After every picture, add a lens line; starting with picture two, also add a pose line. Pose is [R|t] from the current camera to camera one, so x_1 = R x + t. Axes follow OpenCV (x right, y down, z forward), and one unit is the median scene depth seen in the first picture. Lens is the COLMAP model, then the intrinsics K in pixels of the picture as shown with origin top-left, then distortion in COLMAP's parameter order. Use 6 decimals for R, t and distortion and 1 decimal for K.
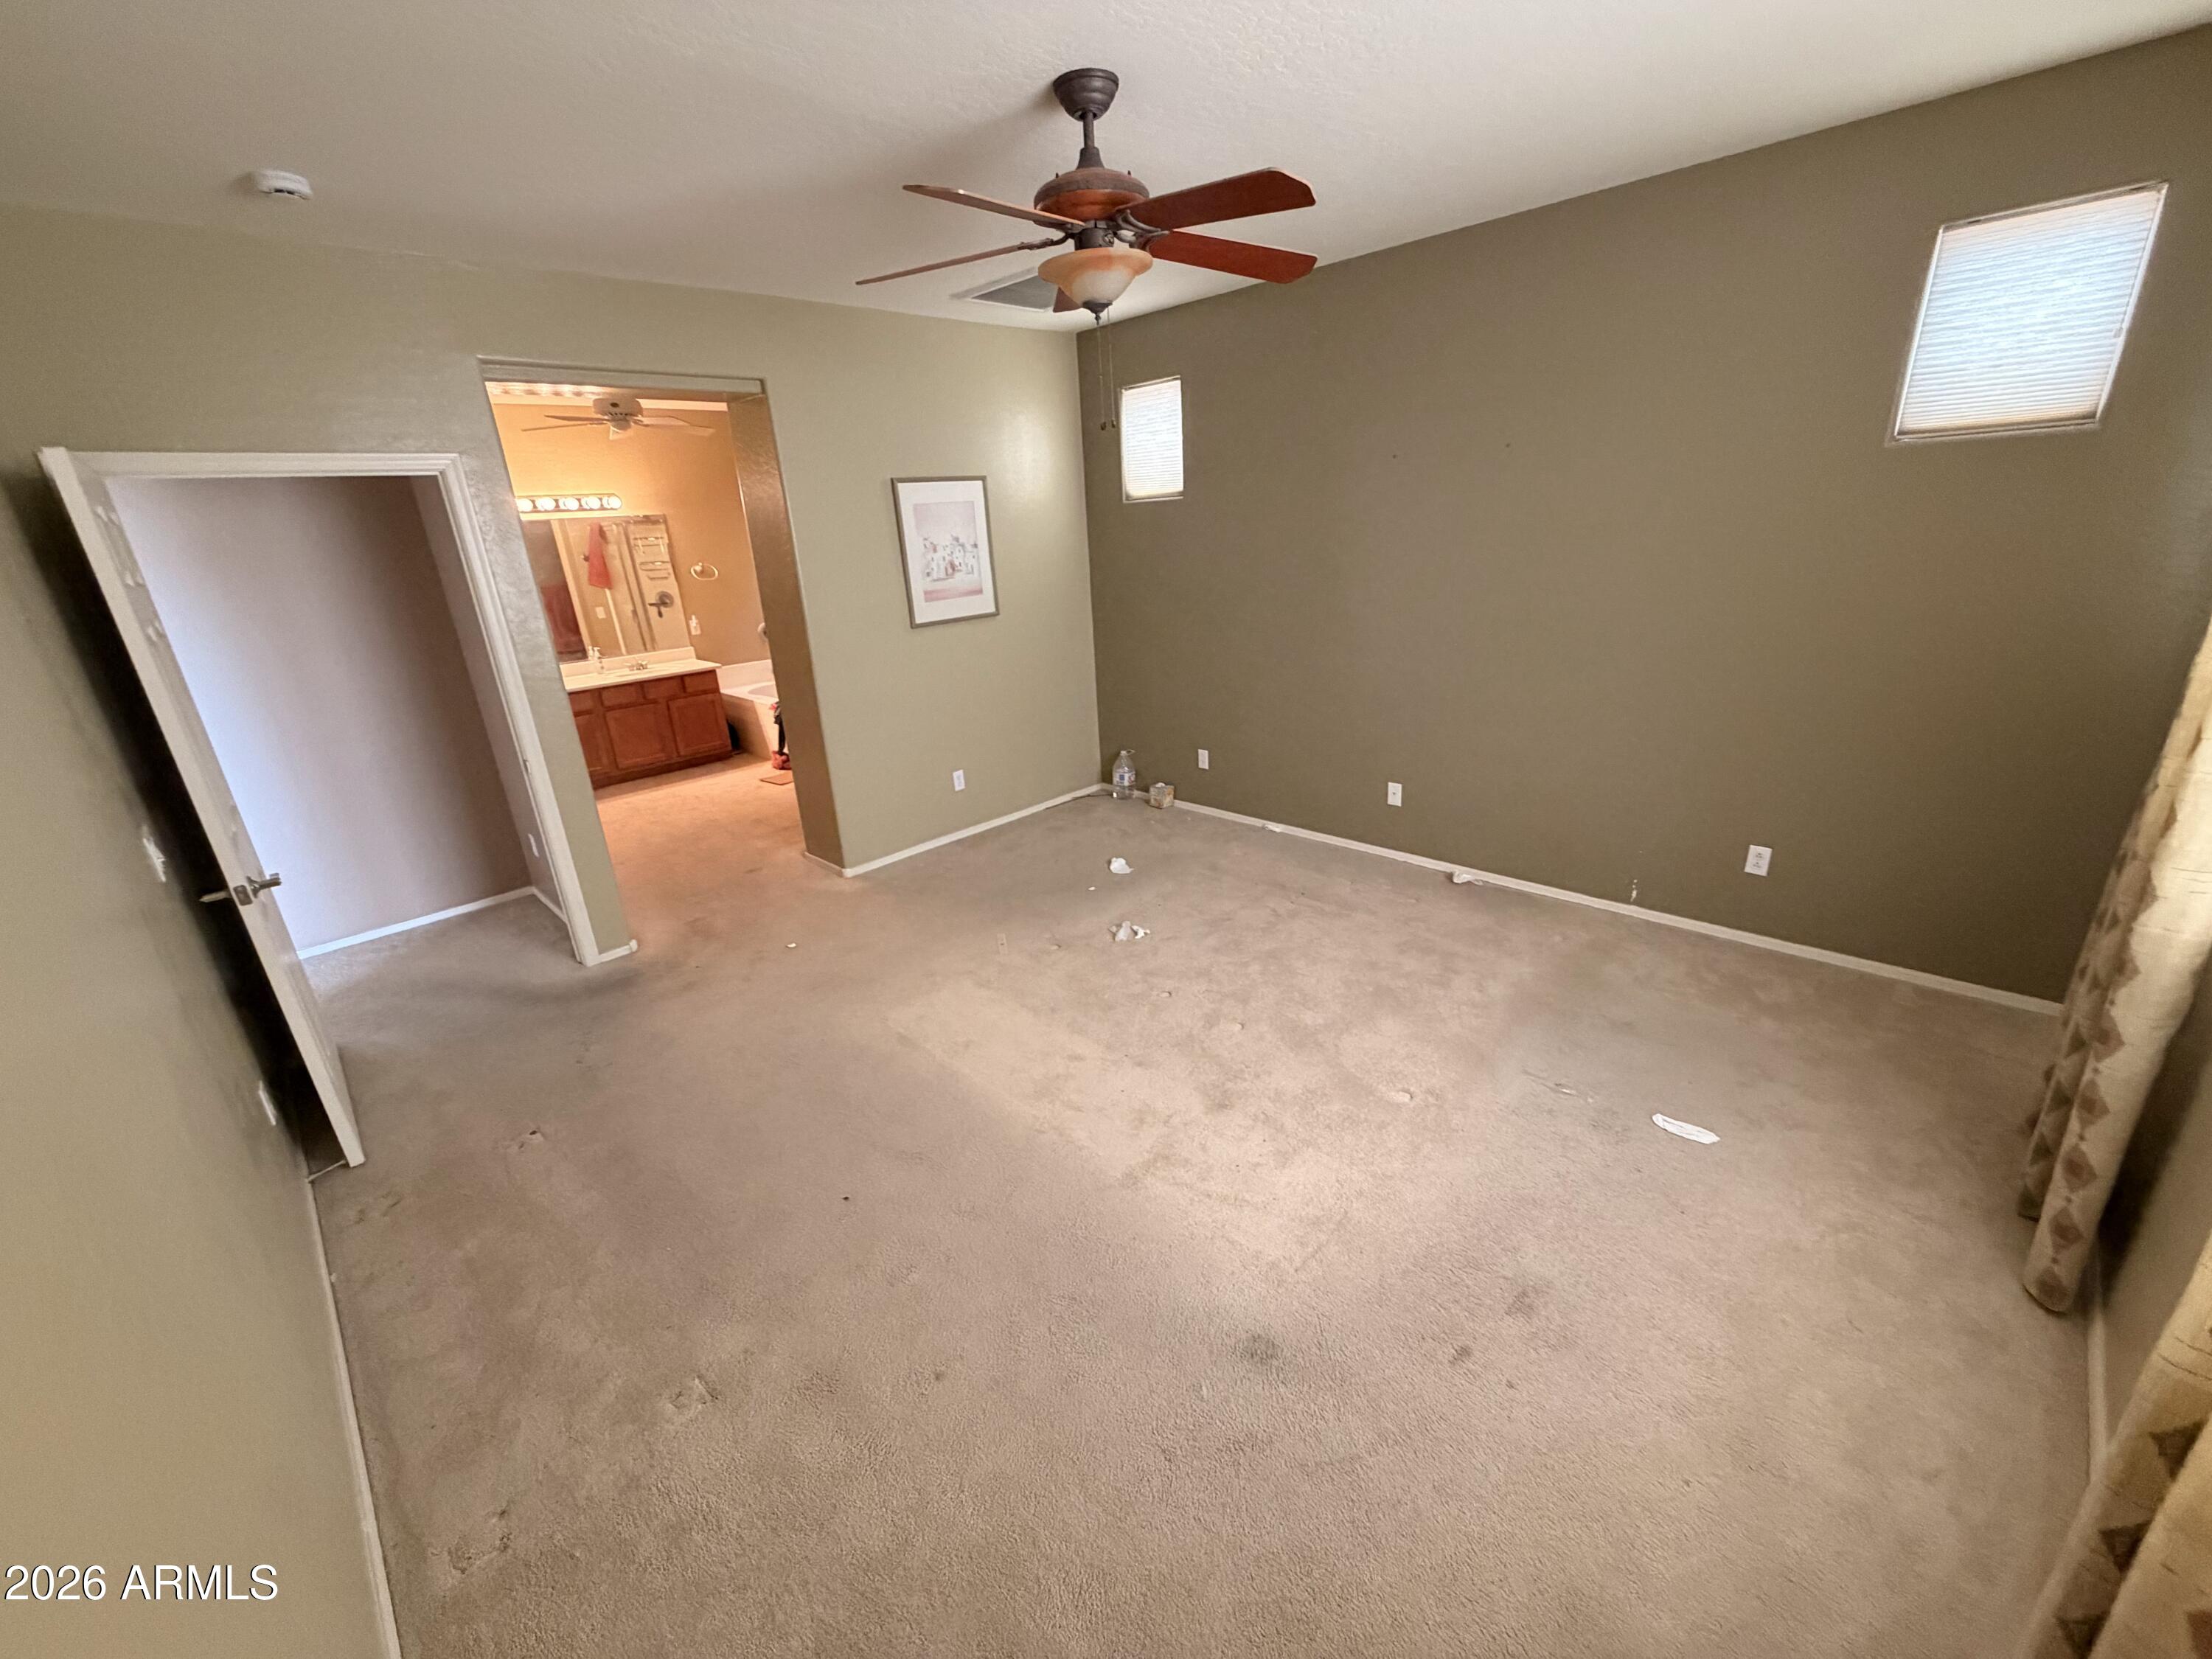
lens RADIAL K [[881.4, 0, 1108.6], [0, 881.4, 834.4], [0, 0, 1]] dist [0.000348, -0.000020]
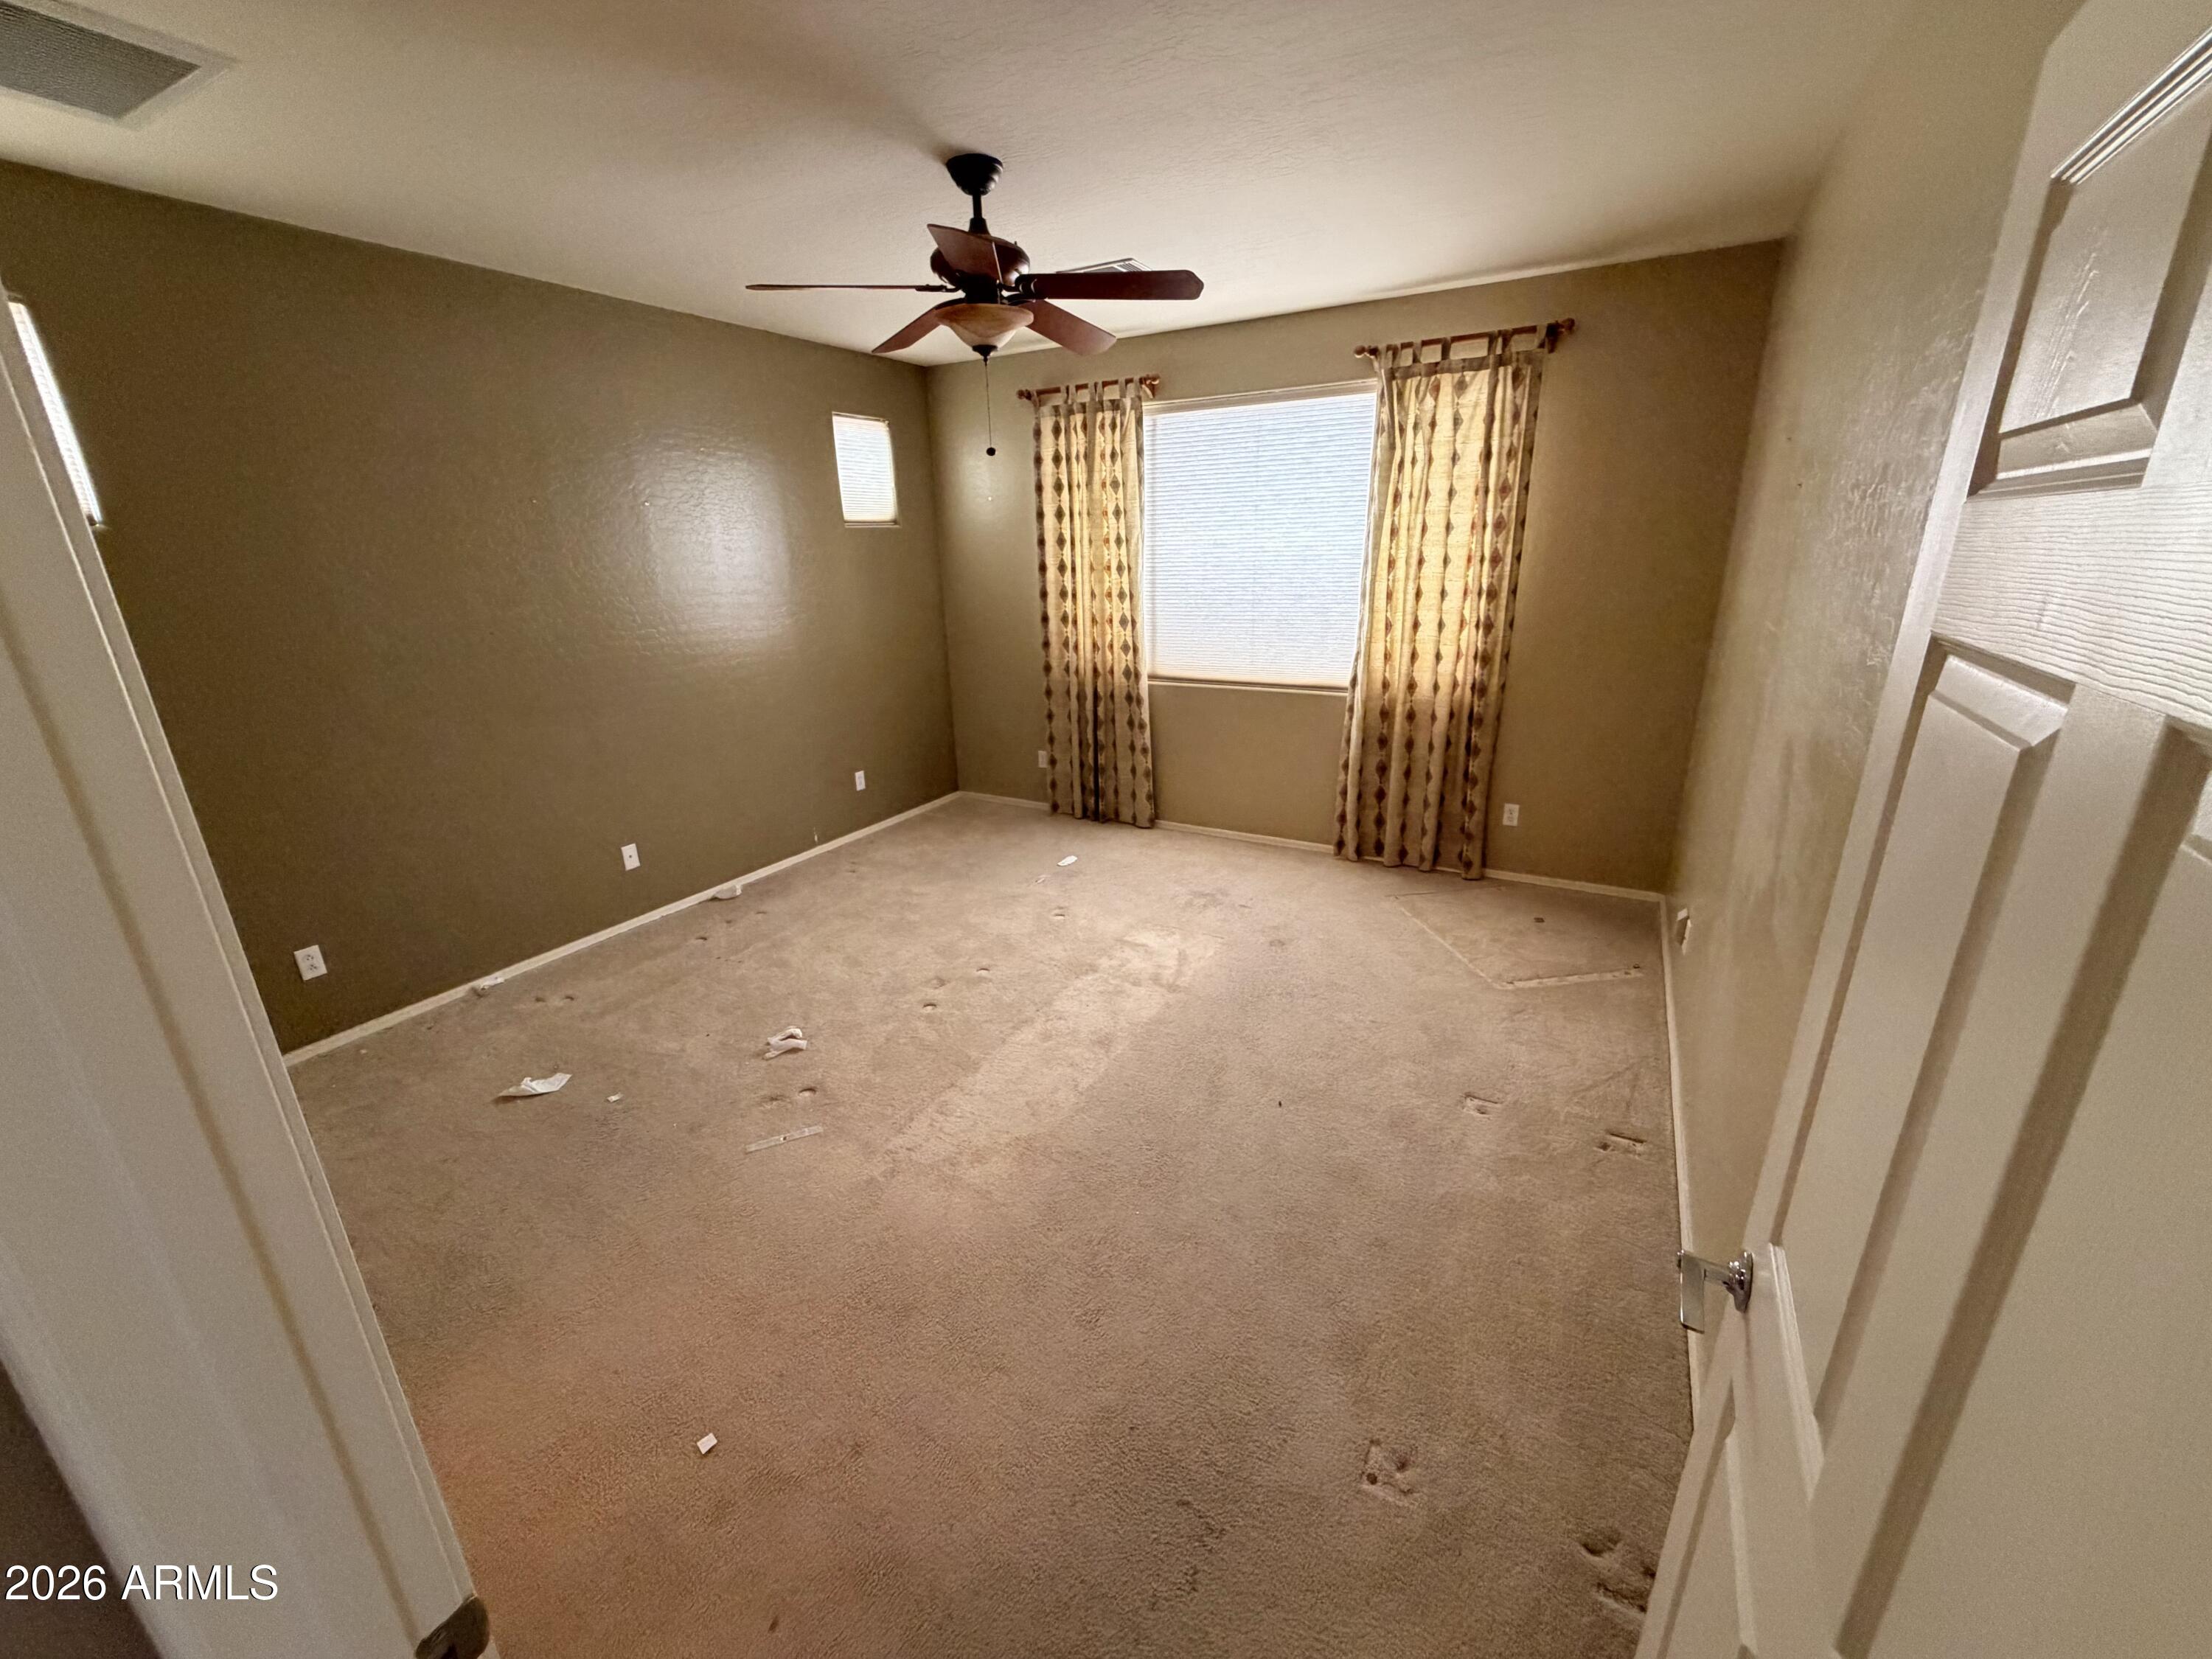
lens RADIAL K [[883.2, 0, 1106.0], [0, 883.2, 829.5], [0, 0, 1]] dist [0.000435, 0.000135]
pose [[-0.261892, -0.242730, 0.934074, -0.974077], [0.365001, 0.871055, 0.328692, -0.280468], [-0.893413, 0.427020, -0.139526, 0.960021]]
